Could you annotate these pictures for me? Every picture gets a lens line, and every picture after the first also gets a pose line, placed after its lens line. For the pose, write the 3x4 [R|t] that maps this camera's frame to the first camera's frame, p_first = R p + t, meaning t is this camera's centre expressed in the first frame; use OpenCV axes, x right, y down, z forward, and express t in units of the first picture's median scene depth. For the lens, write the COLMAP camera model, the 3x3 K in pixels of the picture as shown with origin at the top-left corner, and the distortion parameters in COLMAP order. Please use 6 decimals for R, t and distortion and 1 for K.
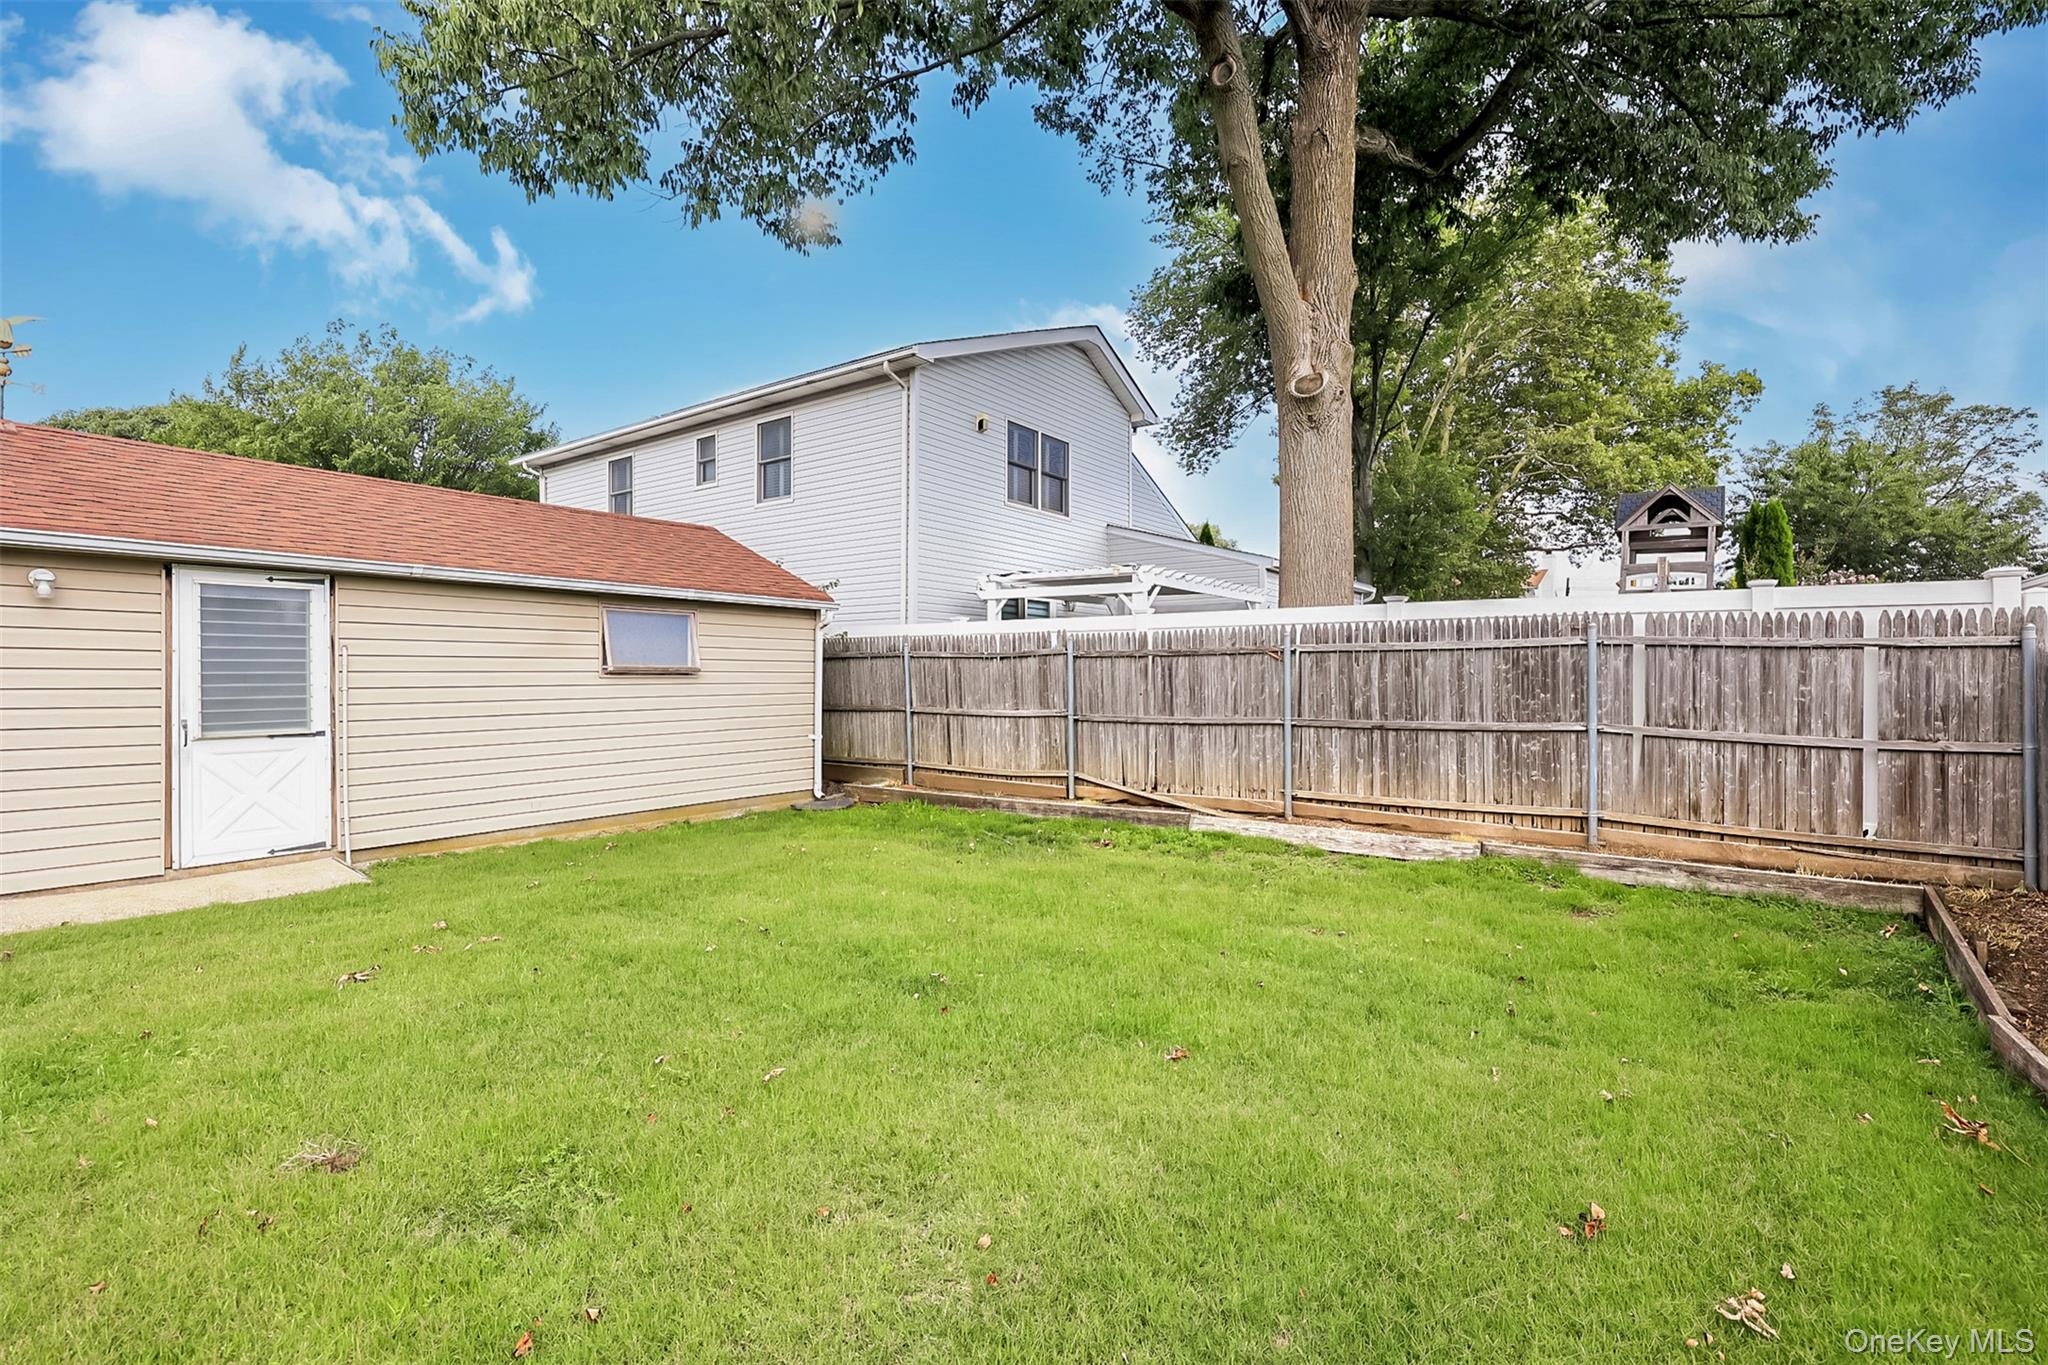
lens RADIAL K [[936.2, 0, 1017.7], [0, 936.2, 675.0], [0, 0, 1]] dist [0.002115, 0.000246]
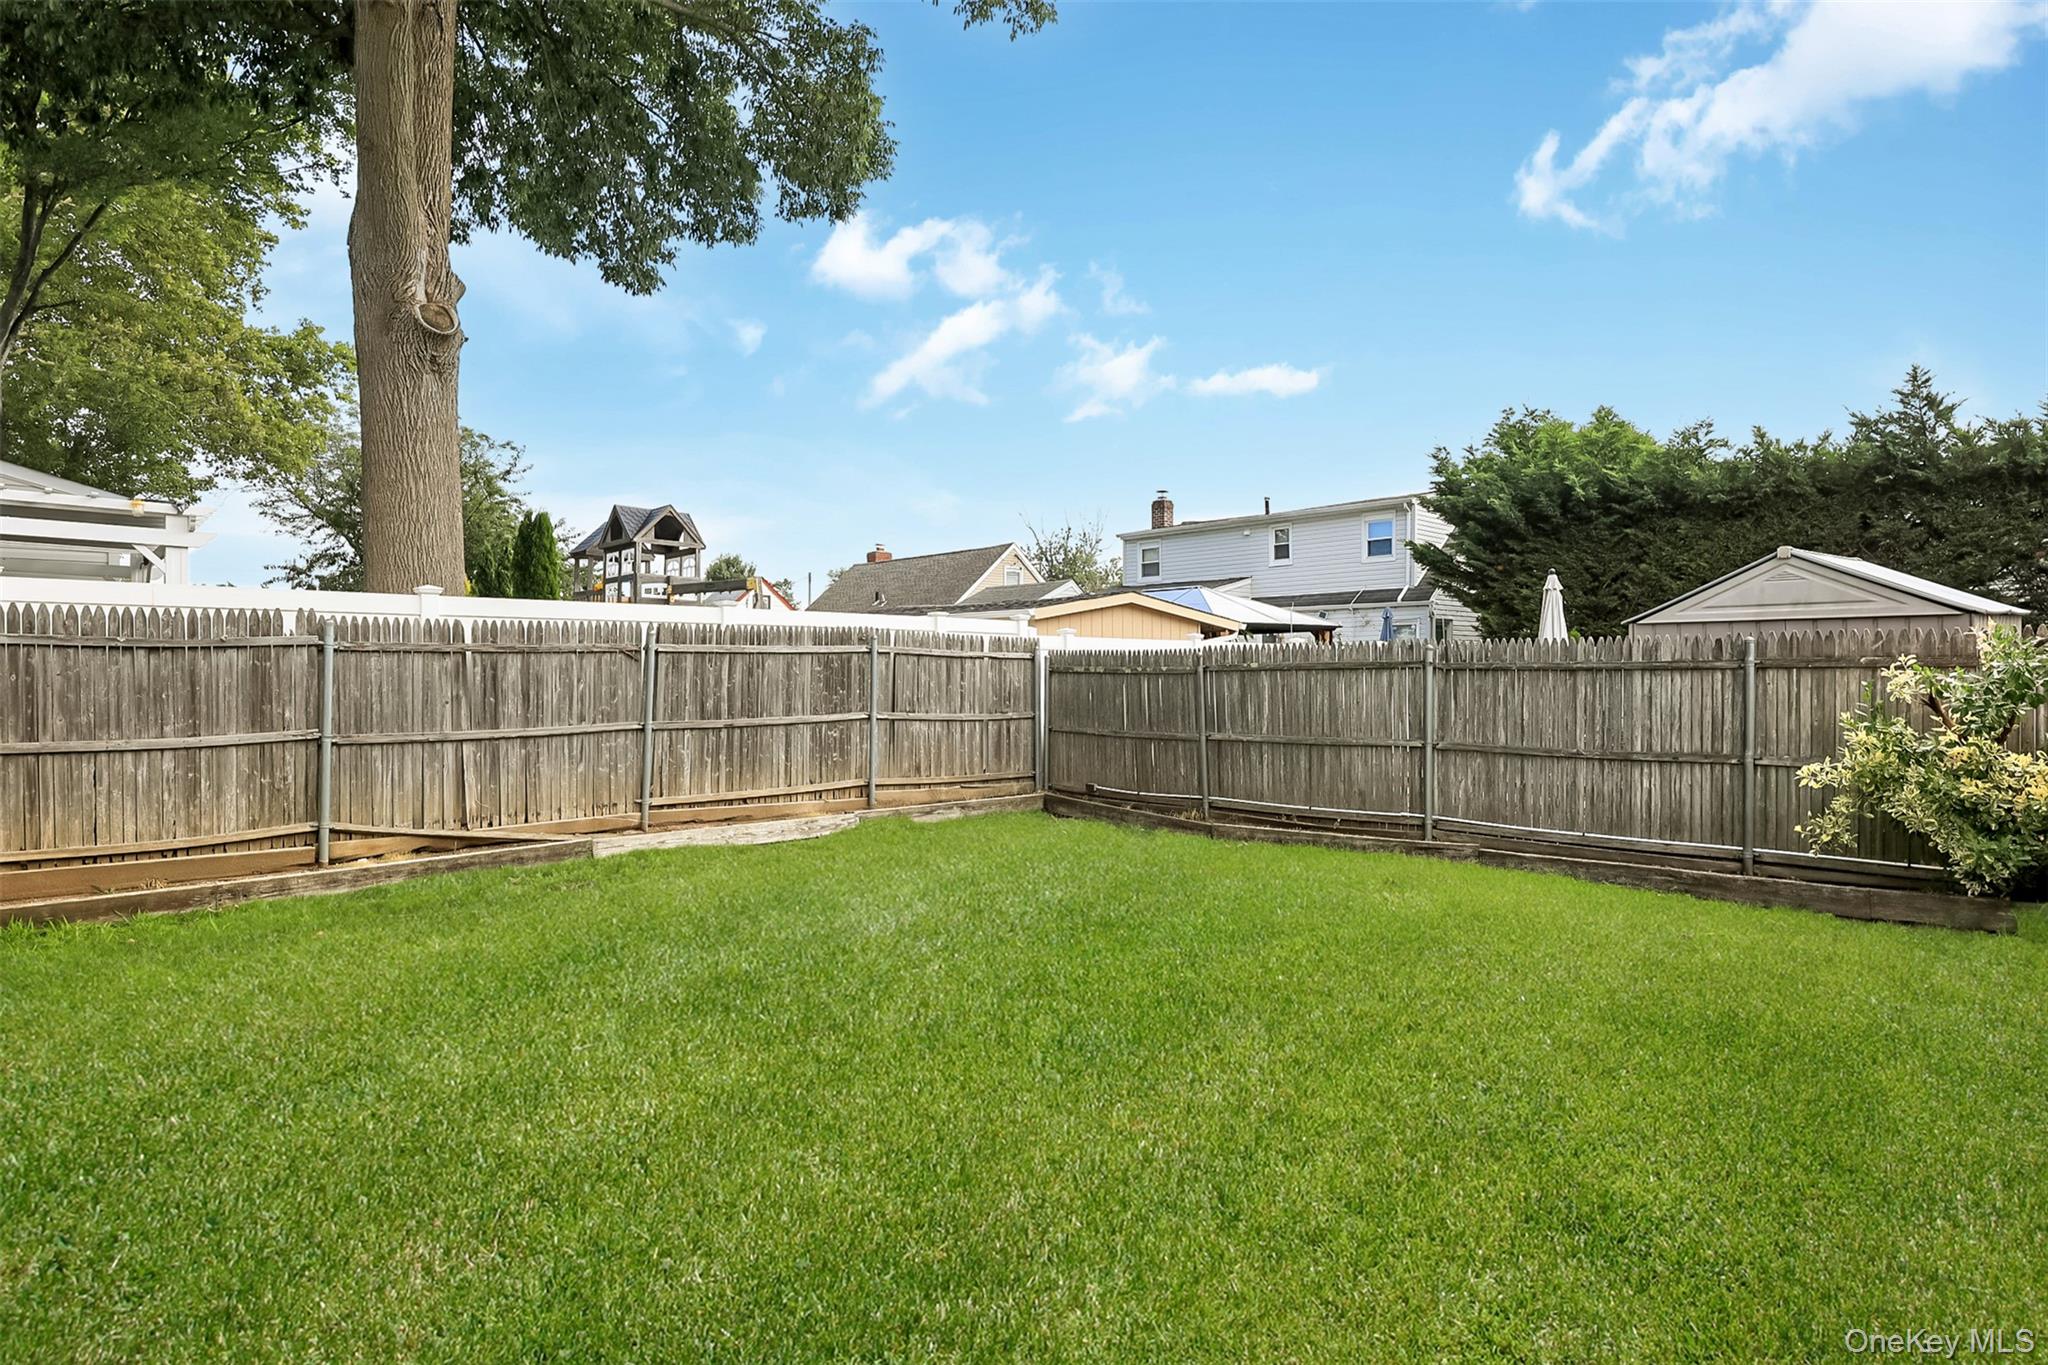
lens RADIAL K [[1143.9, 0, 1017.6], [0, 1143.9, 673.0], [0, 0, 1]] dist [-0.000894, 0.001200]
pose [[0.177350, 0.002533, 0.984145, -0.809278], [0.006837, 0.999969, -0.003806, 0.003825], [-0.984124, 0.007403, 0.177327, 0.451526]]
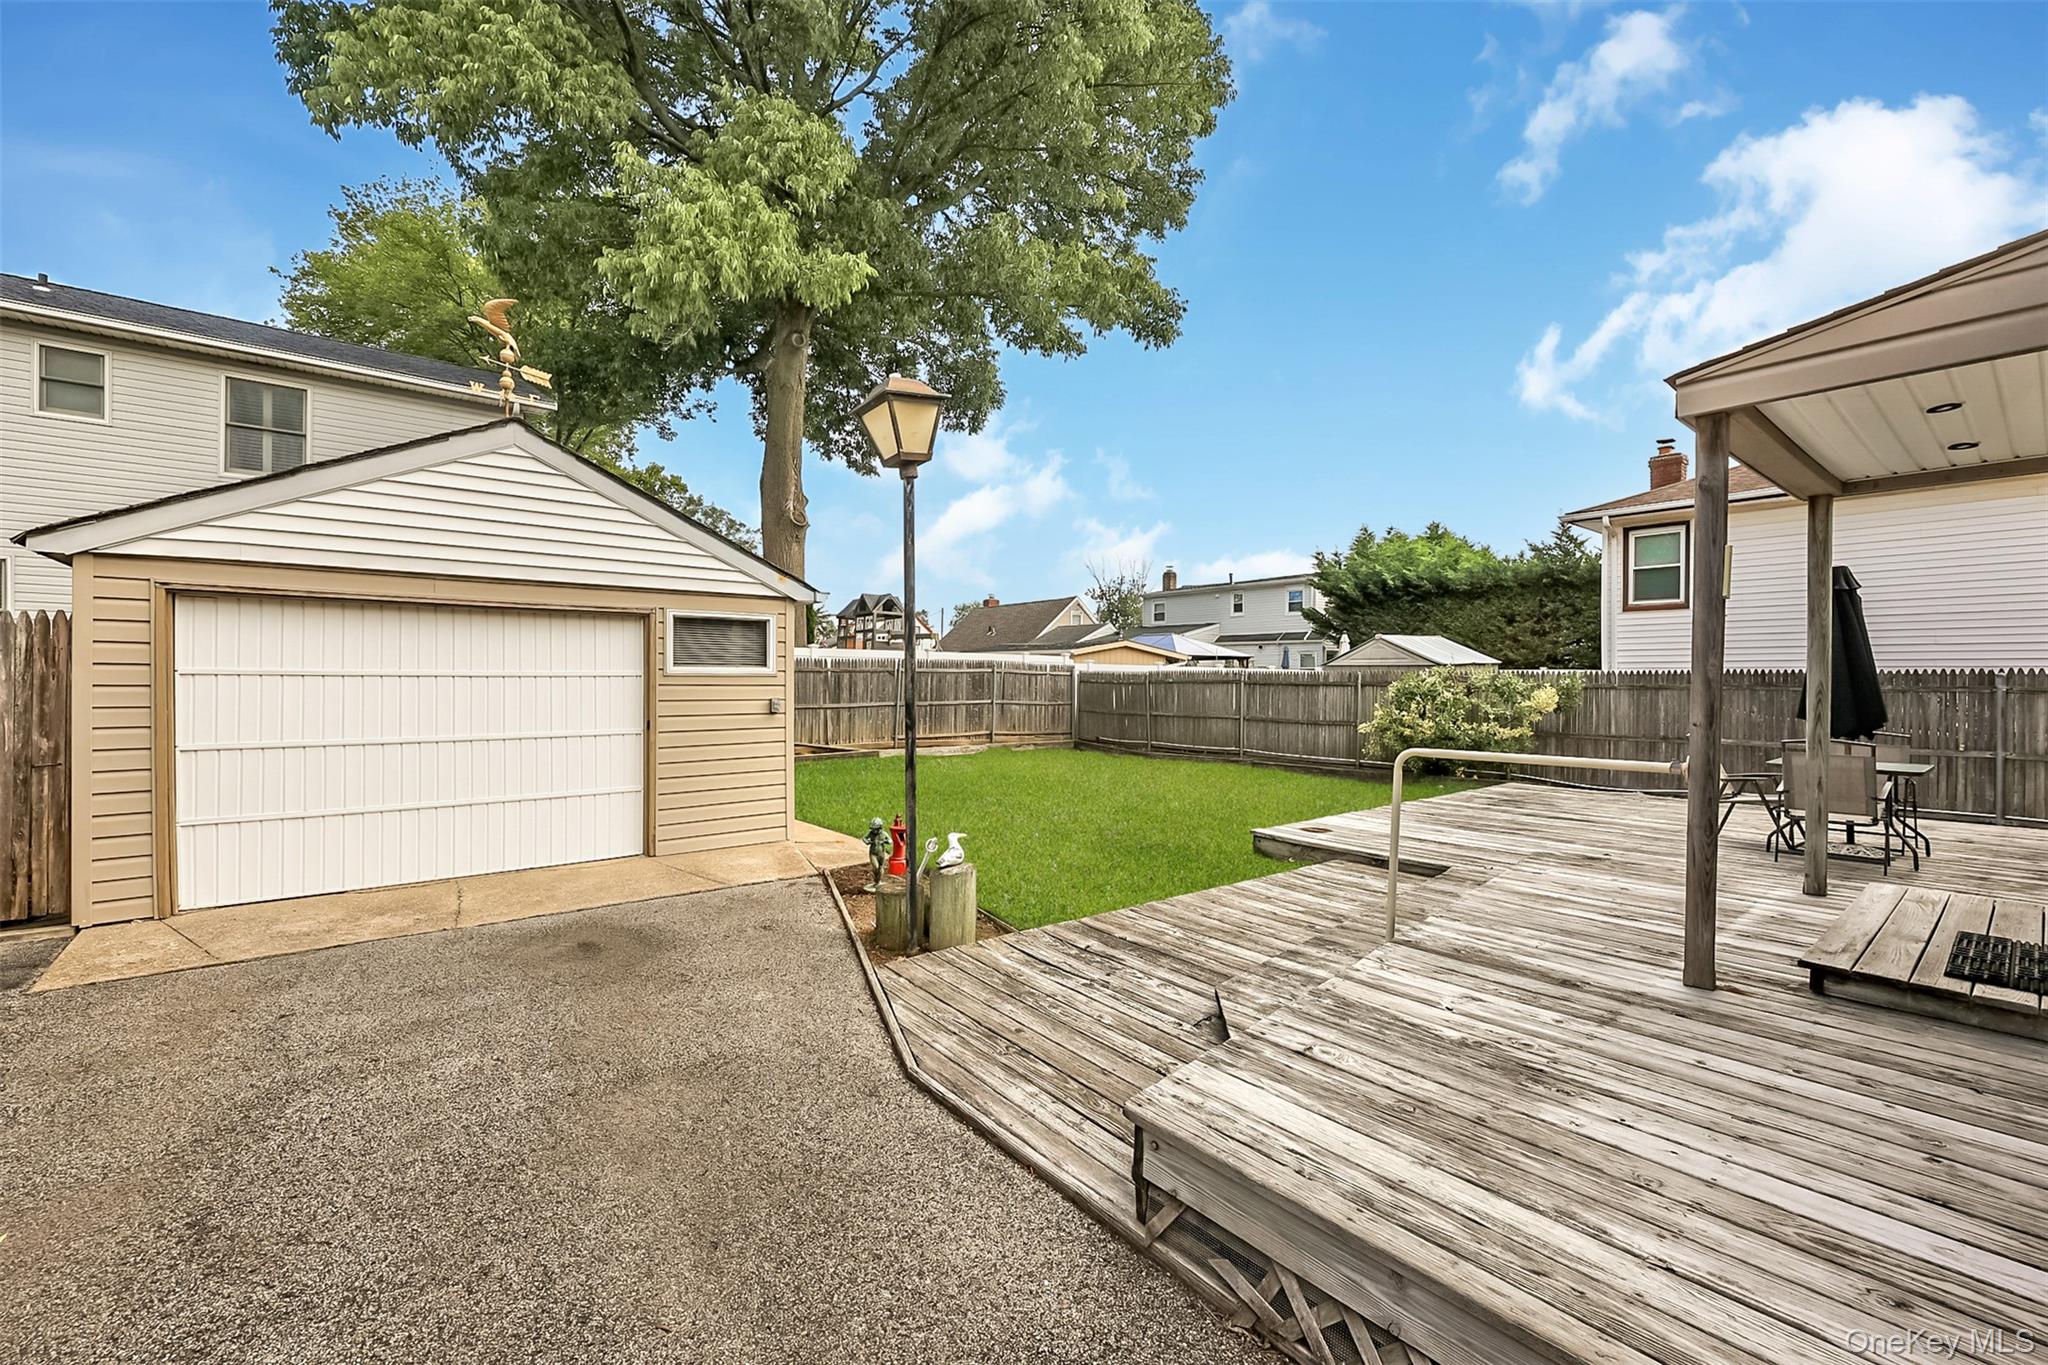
lens RADIAL K [[866.4, 0, 1022.2], [0, 866.4, 687.8], [0, 0, 1]] dist [-0.001248, -0.000158]
pose [[0.254610, -0.007055, 0.967018, -1.643656], [-0.005934, 0.999943, 0.008858, -0.006833], [-0.967026, -0.007994, 0.254554, 0.223136]]
